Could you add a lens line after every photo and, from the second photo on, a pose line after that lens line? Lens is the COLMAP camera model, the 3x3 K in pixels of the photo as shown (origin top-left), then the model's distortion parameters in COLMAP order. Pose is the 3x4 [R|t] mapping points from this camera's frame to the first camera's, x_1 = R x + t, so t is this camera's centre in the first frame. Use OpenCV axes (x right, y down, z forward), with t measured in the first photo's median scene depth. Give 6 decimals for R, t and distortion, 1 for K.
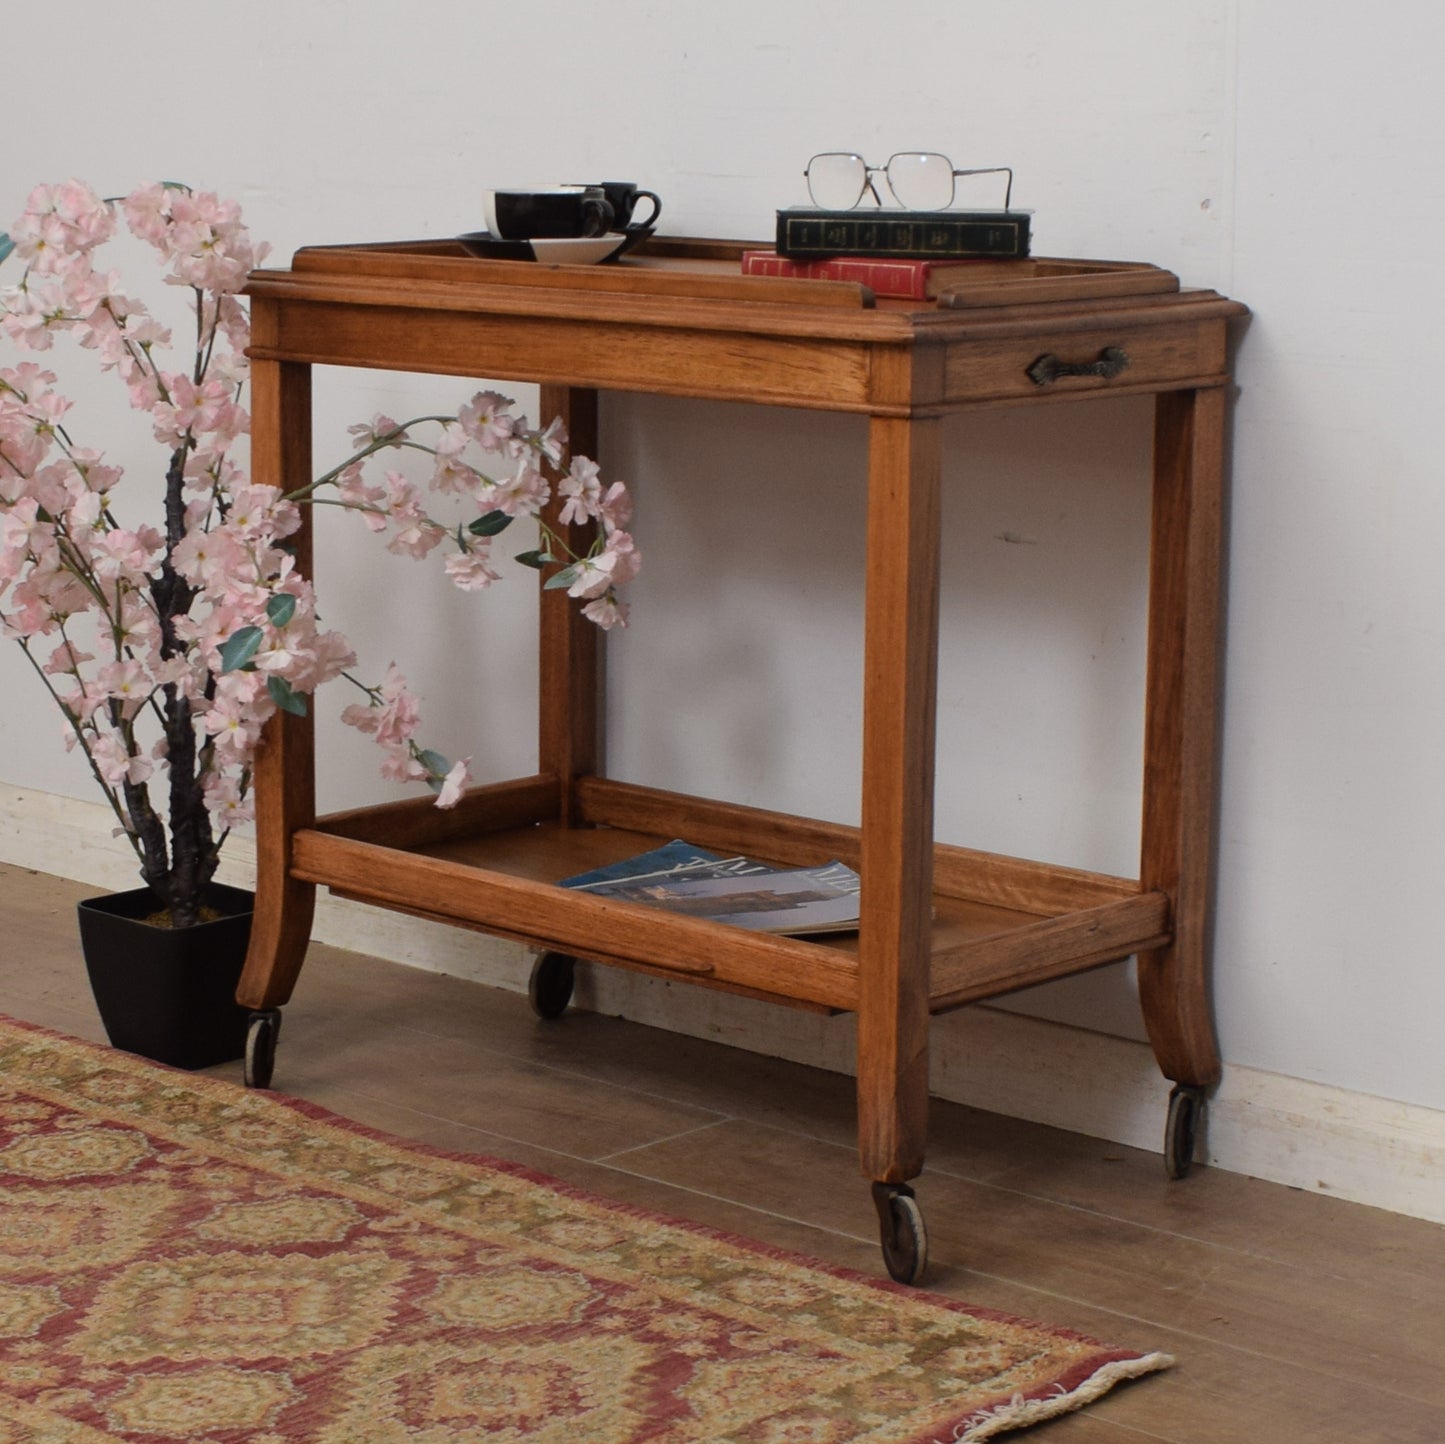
lens RADIAL K [[3796.6, 0, 452.7], [0, 3796.6, 859.9], [0, 0, 1]] dist [-0.076437, 0.000000]
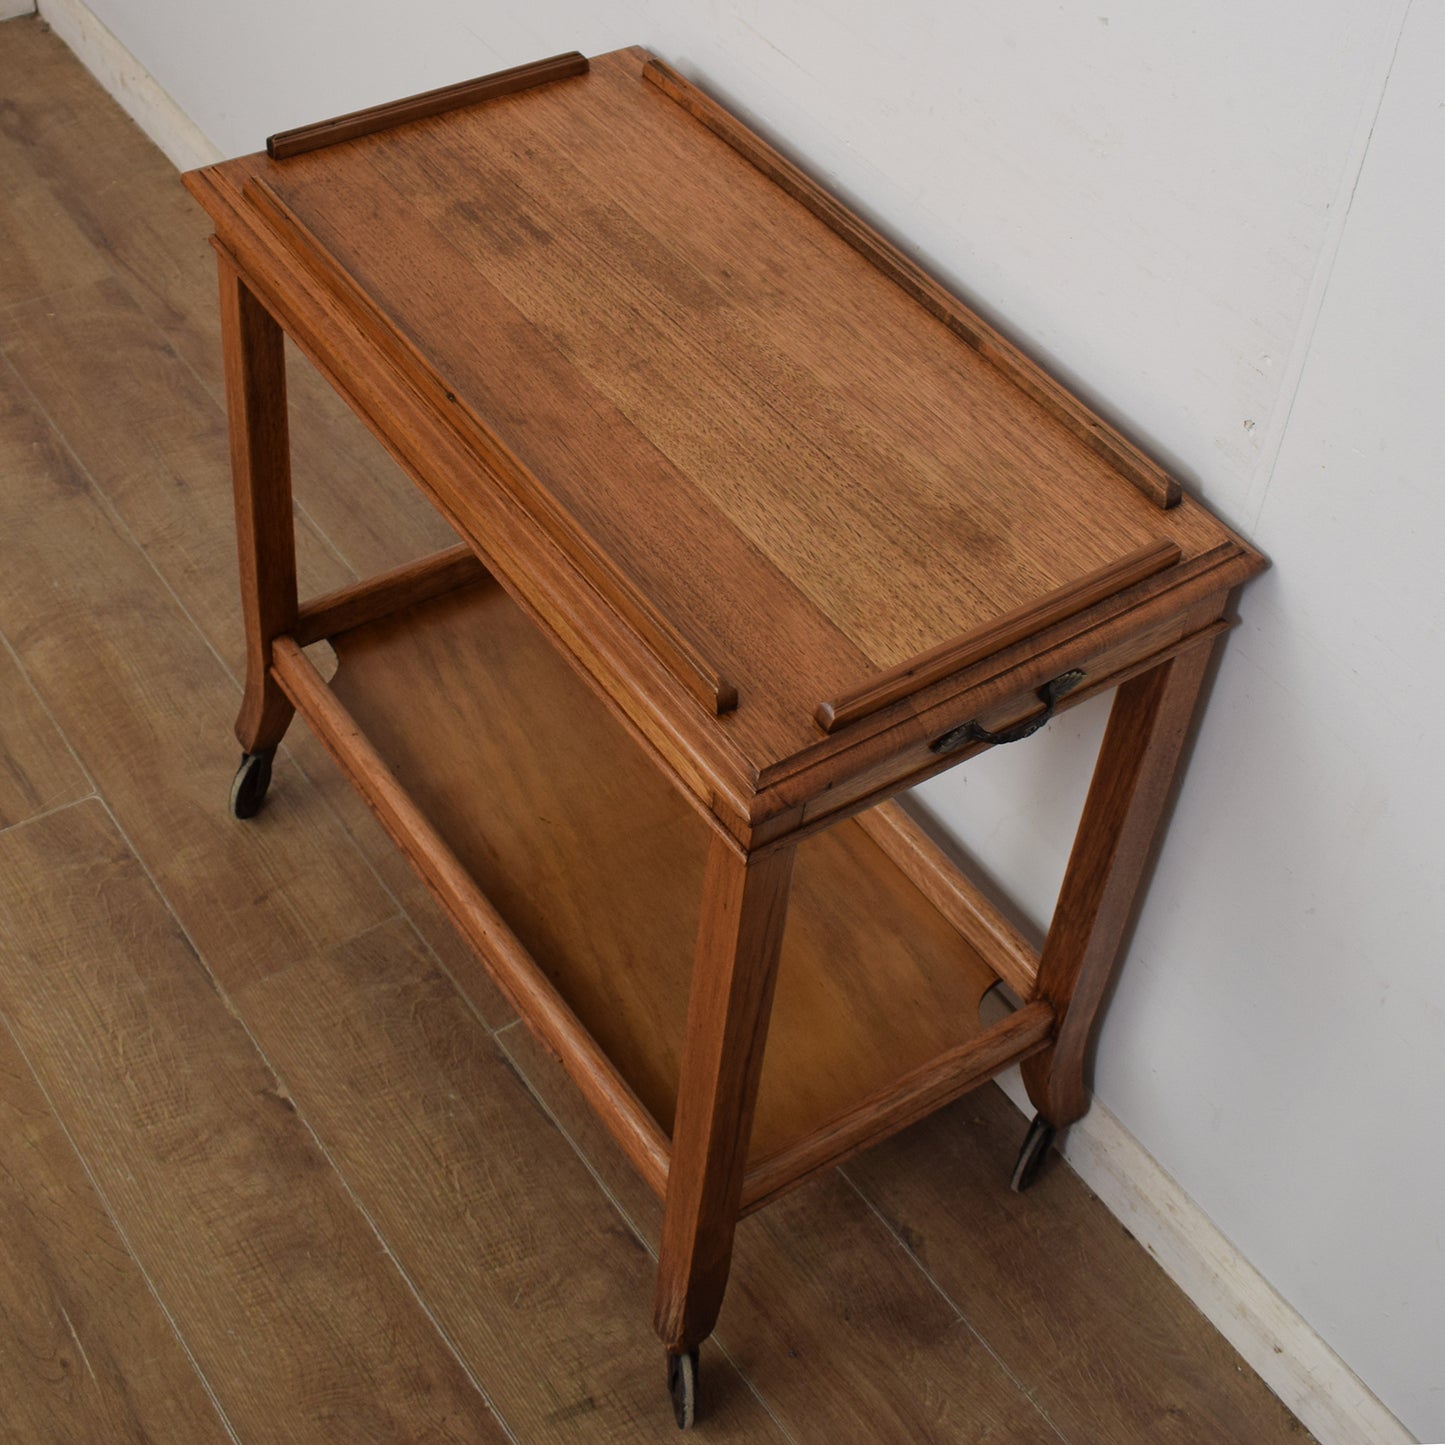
lens RADIAL K [[2247.7, 0, 618.6], [0, 2247.7, 515.8], [0, 0, 1]] dist [-0.097857, 0.000000]
pose [[0.981143, 0.162261, -0.105025, 0.117713], [-0.091381, 0.868219, 0.487693, -0.370311], [0.170318, -0.468899, 0.866675, 0.542396]]
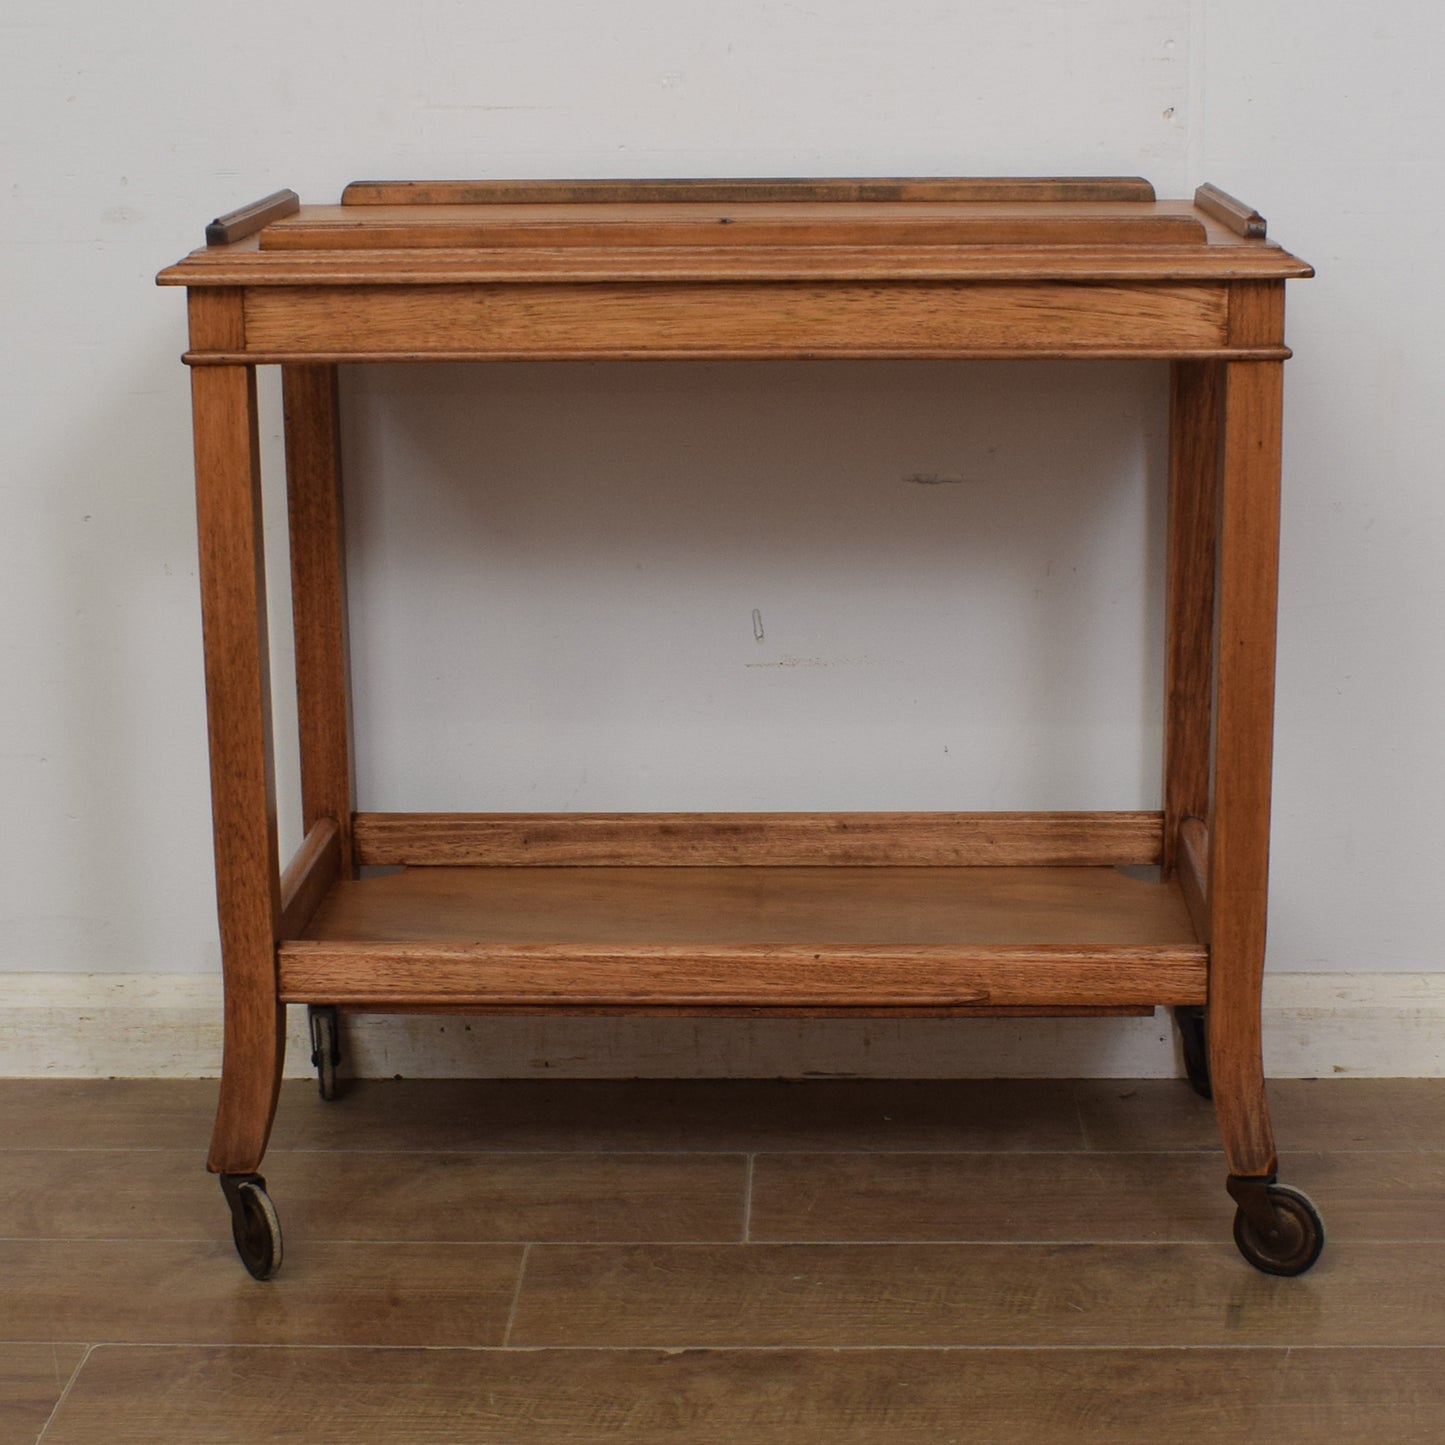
lens RADIAL K [[3365.3, 0, 757.5], [0, 3365.3, 788.1], [0, 0, 1]] dist [-0.090174, 0.000000]
pose [[0.712617, -0.180287, 0.677992, -0.481234], [0.157783, 0.982844, 0.095509, -0.099830], [-0.683579, 0.038914, 0.728838, 0.443021]]
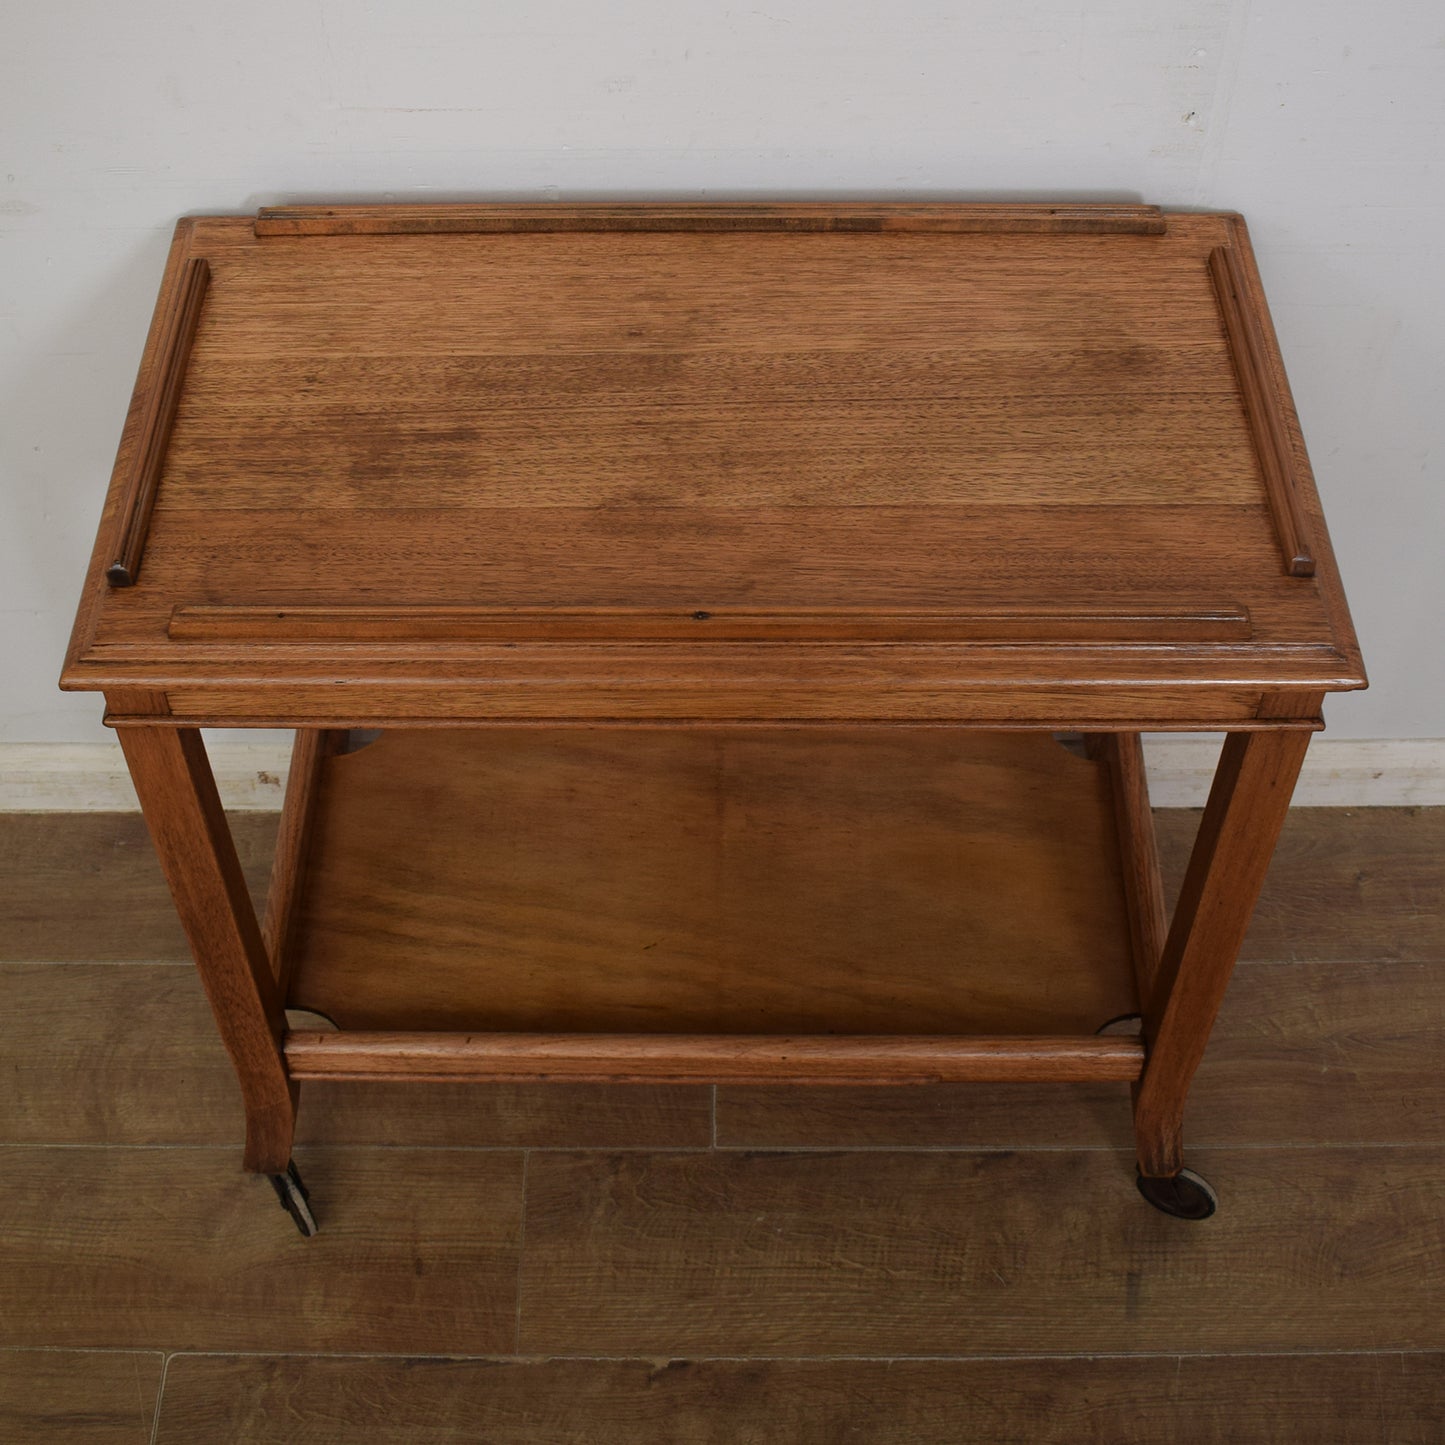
lens RADIAL K [[2247.7, 0, 664.8], [0, 2247.7, 671.0], [0, 0, 1]] dist [-0.097857, 0.000000]
pose [[0.704338, -0.557696, 0.439184, -0.169194], [0.170737, 0.733619, 0.657763, -0.422695], [-0.689026, -0.388303, 0.611935, 0.713178]]
